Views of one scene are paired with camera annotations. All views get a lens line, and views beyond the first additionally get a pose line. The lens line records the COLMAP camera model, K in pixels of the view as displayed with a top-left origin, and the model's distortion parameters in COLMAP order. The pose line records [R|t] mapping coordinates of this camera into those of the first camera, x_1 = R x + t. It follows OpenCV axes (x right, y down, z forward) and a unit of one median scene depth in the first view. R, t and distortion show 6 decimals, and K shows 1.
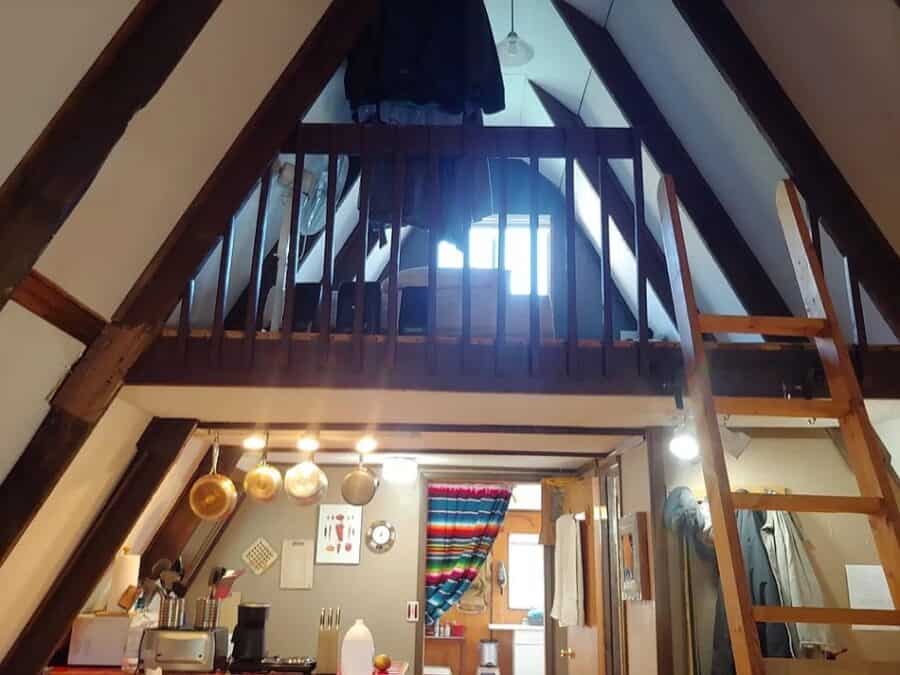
lens RADIAL K [[799.4, 0, 449.8], [0, 799.4, 325.8], [0, 0, 1]] dist [0.073903, -0.164572]
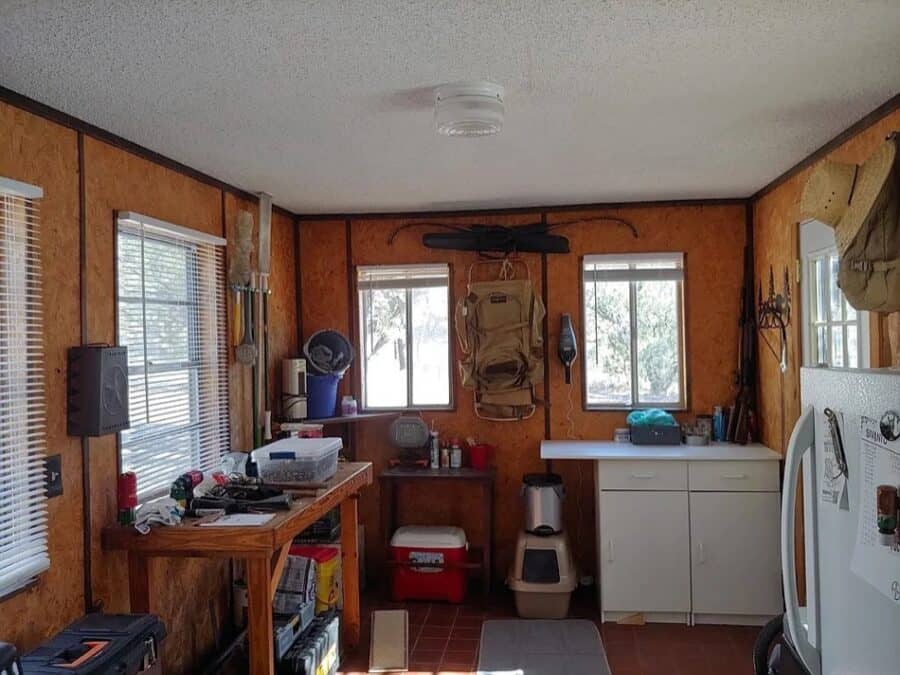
lens RADIAL K [[799.4, 0, 421.4], [0, 799.4, 325.3], [0, 0, 1]] dist [0.073903, -0.164572]
pose [[0.988729, -0.044198, -0.143042, 0.092707], [0.083249, 0.956409, 0.279912, 0.319390], [0.124435, -0.288665, 0.949309, 1.078130]]
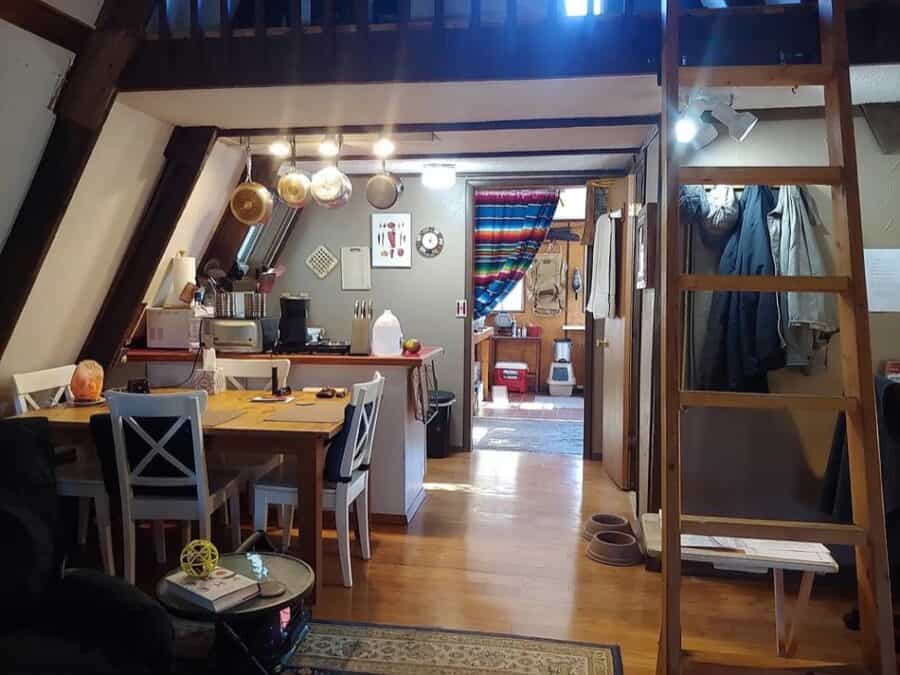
lens RADIAL K [[799.4, 0, 438.6], [0, 799.4, 345.7], [0, 0, 1]] dist [0.073903, -0.164572]
pose [[0.987750, -0.003362, -0.156007, 0.096437], [0.059098, 0.933354, 0.354060, 0.019991], [0.144419, -0.358942, 0.922119, -0.016570]]
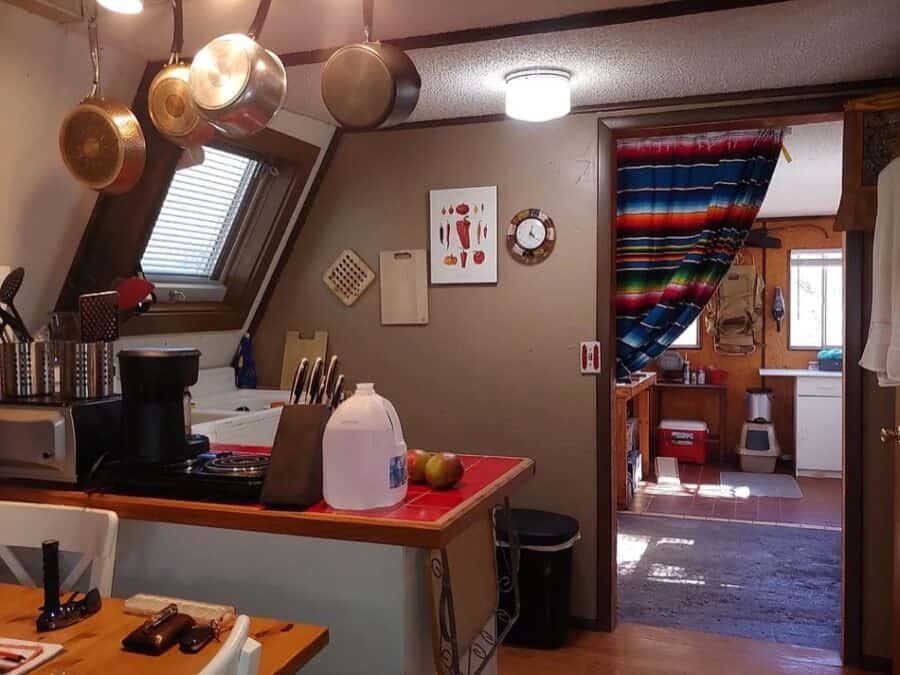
lens RADIAL K [[799.4, 0, 448.1], [0, 799.4, 334.1], [0, 0, 1]] dist [0.073903, -0.164572]
pose [[0.941483, -0.017765, -0.336593, 0.054238], [0.122148, 0.948713, 0.291588, 0.167775], [0.314150, -0.315640, 0.895367, 0.484954]]
